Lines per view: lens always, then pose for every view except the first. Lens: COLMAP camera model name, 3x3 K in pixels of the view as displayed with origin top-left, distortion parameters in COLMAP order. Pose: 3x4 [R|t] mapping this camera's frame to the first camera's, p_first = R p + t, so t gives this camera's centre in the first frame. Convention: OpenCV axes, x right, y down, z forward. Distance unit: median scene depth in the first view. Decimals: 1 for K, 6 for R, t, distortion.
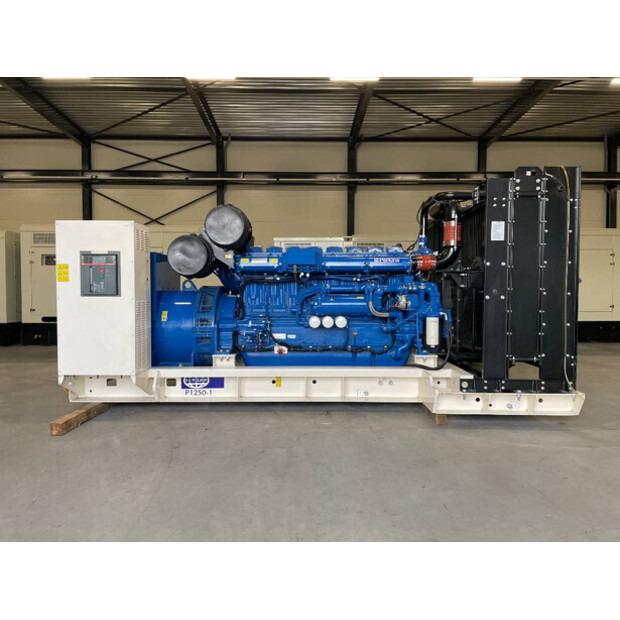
lens RADIAL K [[467.3, 0, 310.0], [0, 467.3, 310.0], [0, 0, 1]] dist [0.095674, -0.130625]
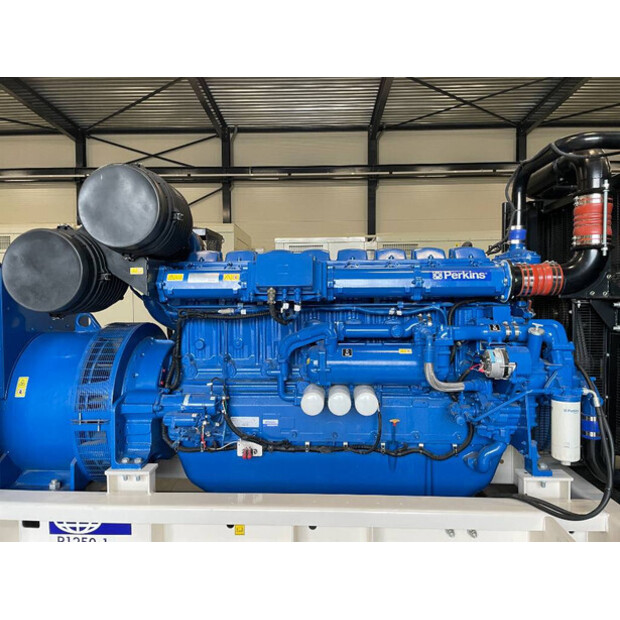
lens RADIAL K [[467.3, 0, 310.0], [0, 467.3, 310.0], [0, 0, 1]] dist [0.095674, -0.130625]
pose [[0.999142, -0.004750, -0.041145, 0.026999], [0.004541, 0.999976, -0.005176, -0.066293], [0.041169, 0.004984, 0.999140, 0.486597]]
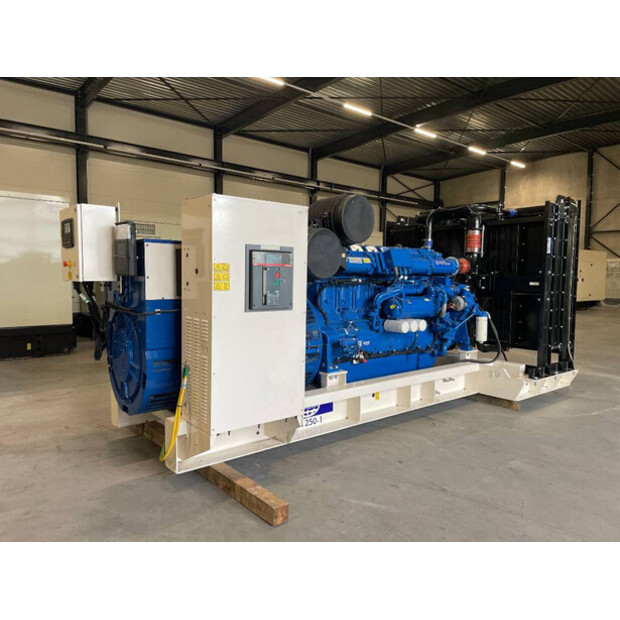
lens RADIAL K [[467.3, 0, 310.0], [0, 467.3, 310.0], [0, 0, 1]] dist [0.095674, -0.130625]
pose [[0.766351, -0.038958, 0.641240, -0.723053], [0.013625, 0.998921, 0.044405, -0.051800], [-0.642278, -0.025293, 0.766055, 0.371828]]
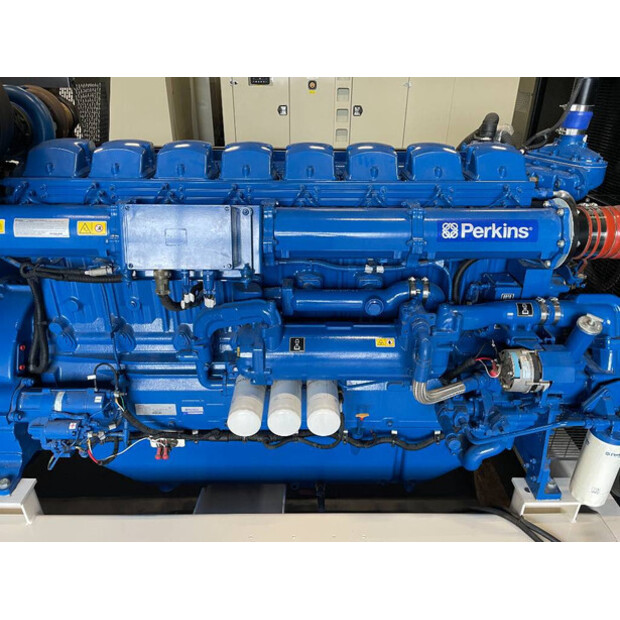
lens RADIAL K [[467.3, 0, 310.0], [0, 467.3, 310.0], [0, 0, 1]] dist [0.095674, -0.130625]
pose [[0.999645, -0.000724, 0.026641, 0.045879], [-0.010536, 0.907460, 0.420007, -0.179132], [-0.024480, -0.420138, 0.907130, 0.697470]]
